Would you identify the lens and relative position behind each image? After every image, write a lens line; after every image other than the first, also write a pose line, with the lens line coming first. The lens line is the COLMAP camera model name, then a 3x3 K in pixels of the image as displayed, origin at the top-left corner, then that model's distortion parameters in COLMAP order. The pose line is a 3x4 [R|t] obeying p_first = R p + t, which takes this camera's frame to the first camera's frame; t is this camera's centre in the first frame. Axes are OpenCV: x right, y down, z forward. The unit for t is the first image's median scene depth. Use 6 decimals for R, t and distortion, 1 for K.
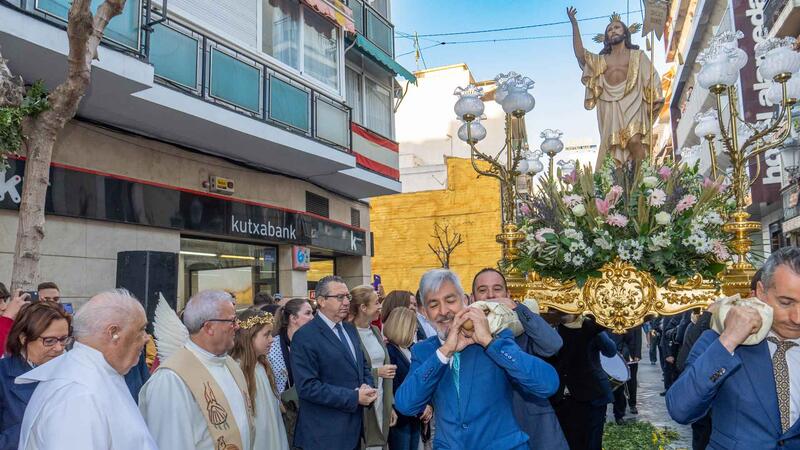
lens RADIAL K [[571.1, 0, 401.4], [0, 571.1, 259.8], [0, 0, 1]] dist [-0.055839, 0.021068]
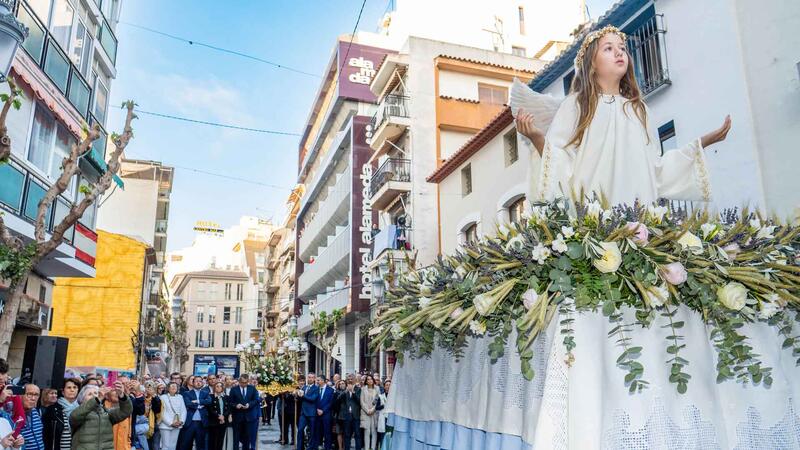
lens RADIAL K [[571.1, 0, 397.8], [0, 571.1, 250.0], [0, 0, 1]] dist [-0.055839, 0.021068]
pose [[0.788459, 0.161791, 0.593428, -0.193939], [-0.069832, 0.982093, -0.174975, -0.017269], [-0.611111, 0.096520, 0.785638, -0.256500]]
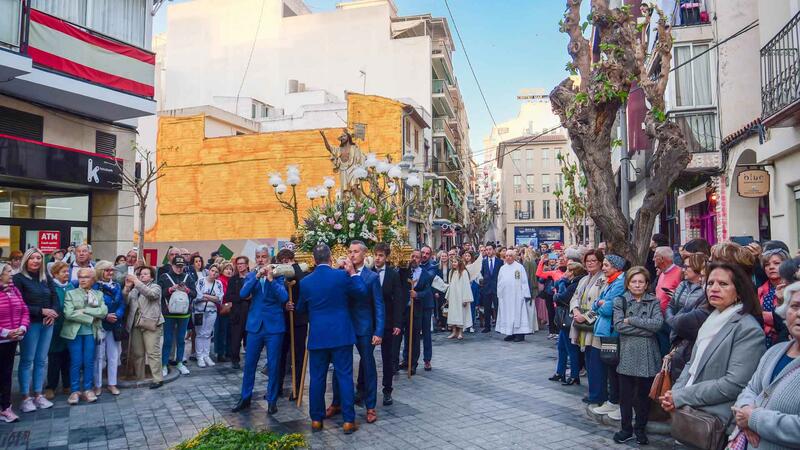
lens RADIAL K [[571.1, 0, 440.9], [0, 571.1, 223.9], [0, 0, 1]] dist [-0.055839, 0.021068]
pose [[0.995649, 0.010344, 0.092612, 0.325738], [-0.012128, 0.999751, 0.018729, 0.021019], [-0.092395, -0.019771, 0.995526, 0.147201]]
